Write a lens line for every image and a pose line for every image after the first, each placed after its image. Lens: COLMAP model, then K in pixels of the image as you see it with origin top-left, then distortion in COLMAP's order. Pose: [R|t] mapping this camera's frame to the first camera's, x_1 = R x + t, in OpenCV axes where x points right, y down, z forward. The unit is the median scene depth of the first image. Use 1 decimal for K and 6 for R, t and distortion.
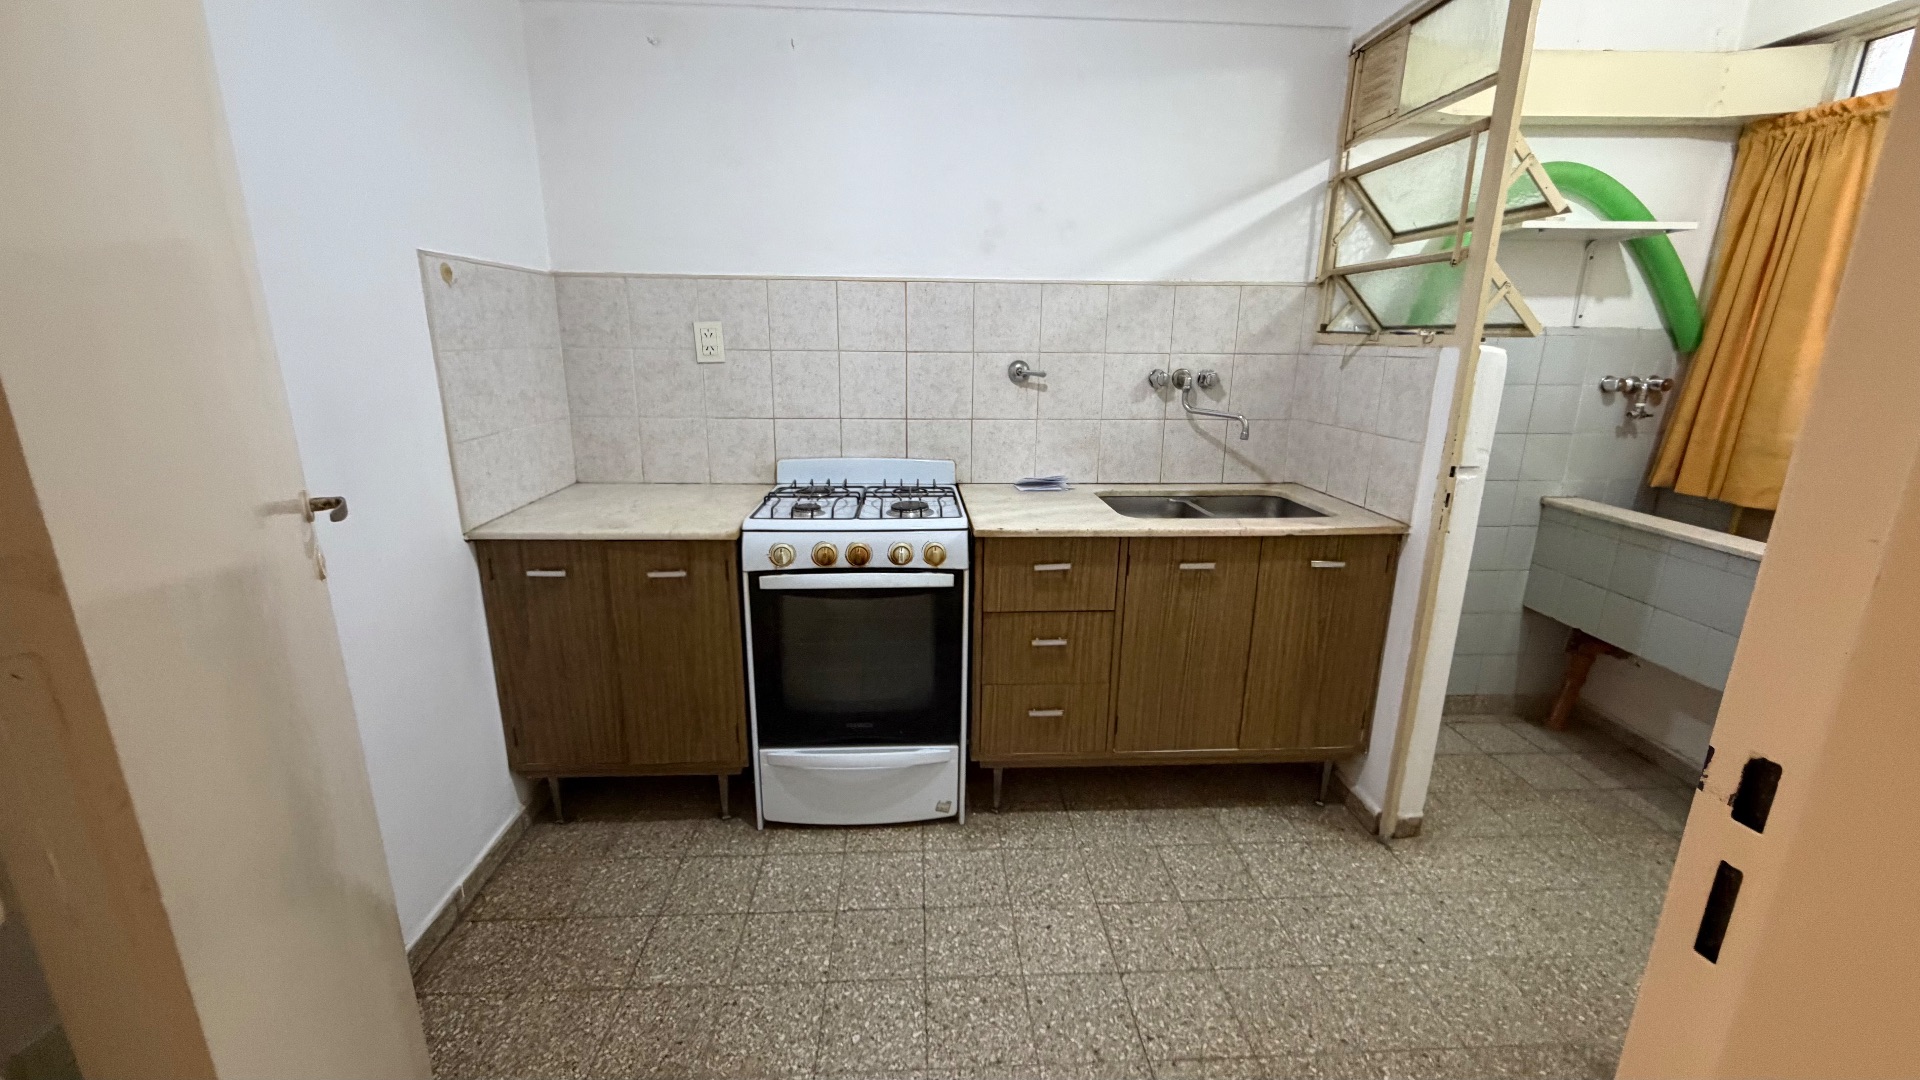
lens RADIAL K [[767.2, 0, 956.1], [0, 767.2, 539.1], [0, 0, 1]] dist [-0.000007, -0.000025]
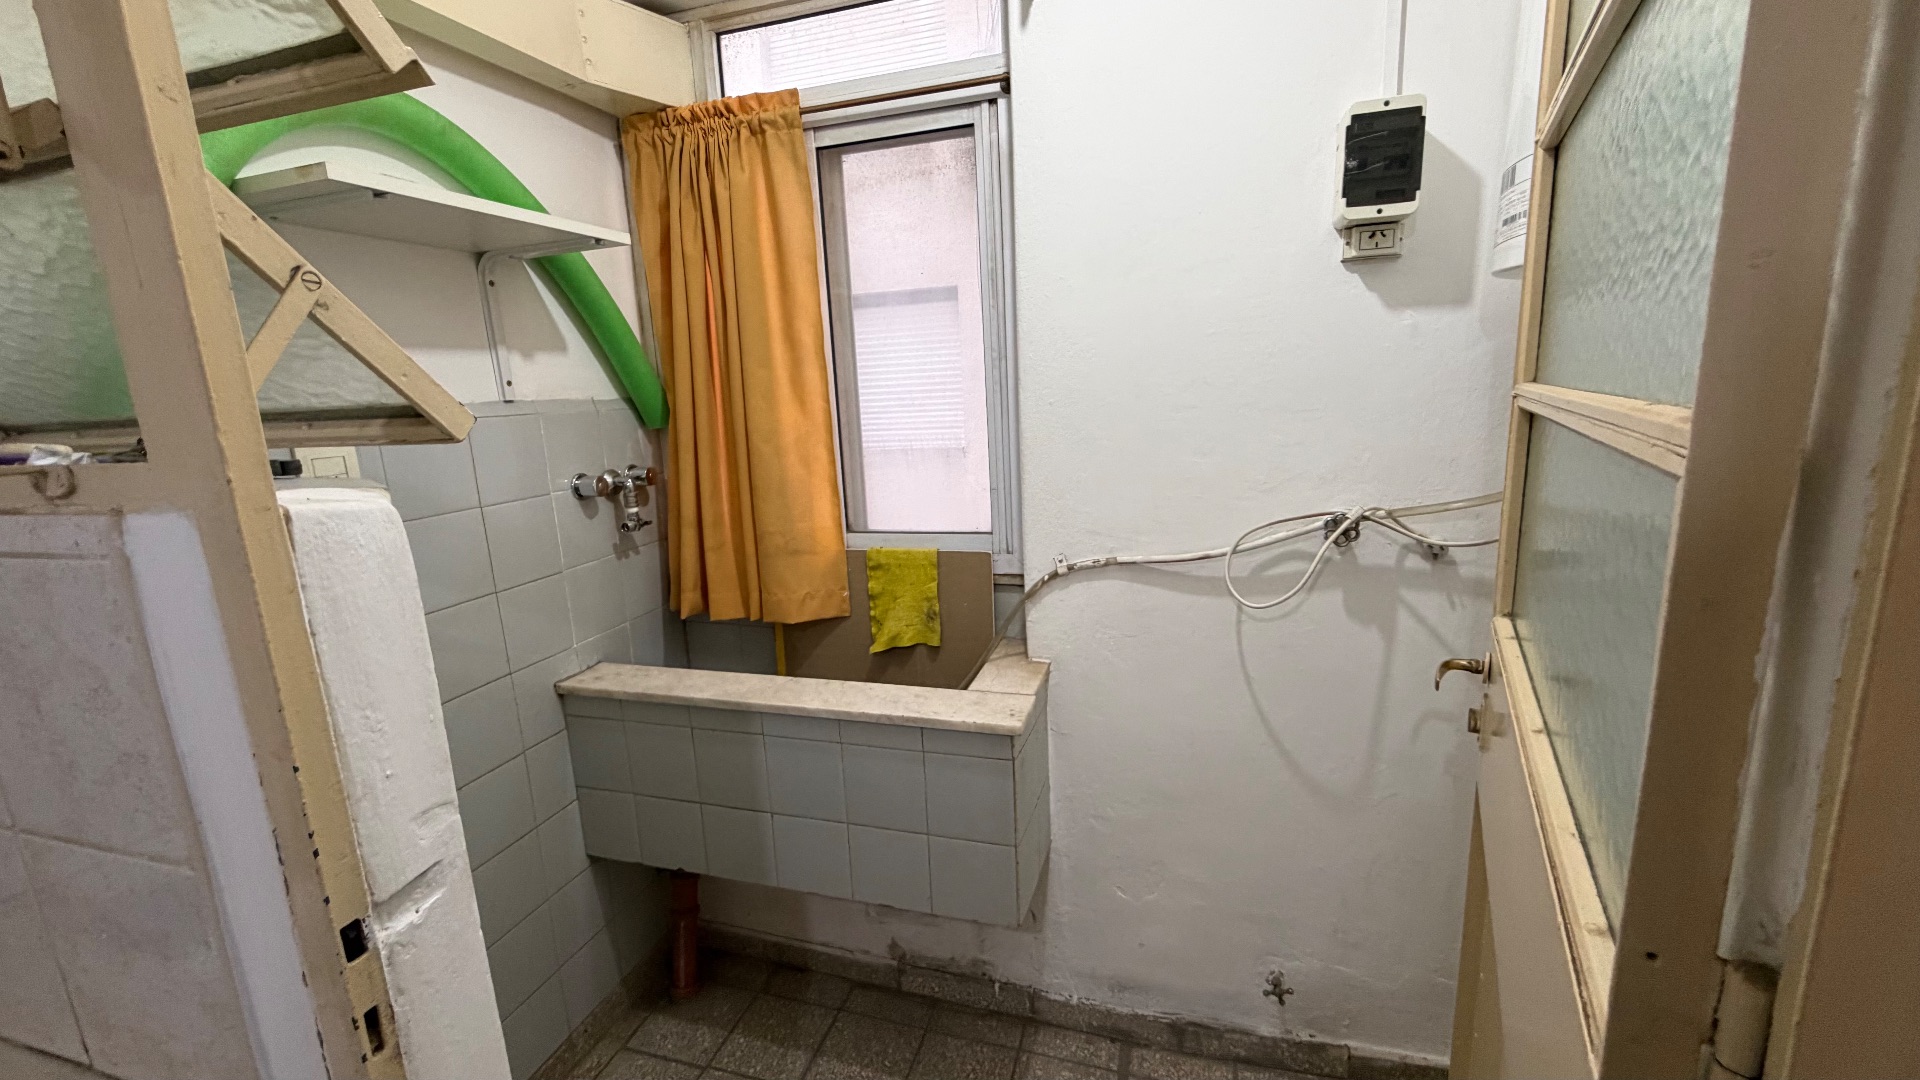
lens RADIAL K [[767.2, 0, 956.1], [0, 767.2, 539.1], [0, 0, 1]] dist [-0.000007, -0.000025]
pose [[0.342043, -0.207740, 0.916434, 0.391779], [0.287607, 0.951598, 0.108367, -0.150904], [-0.894589, 0.226507, 0.385235, 0.524986]]
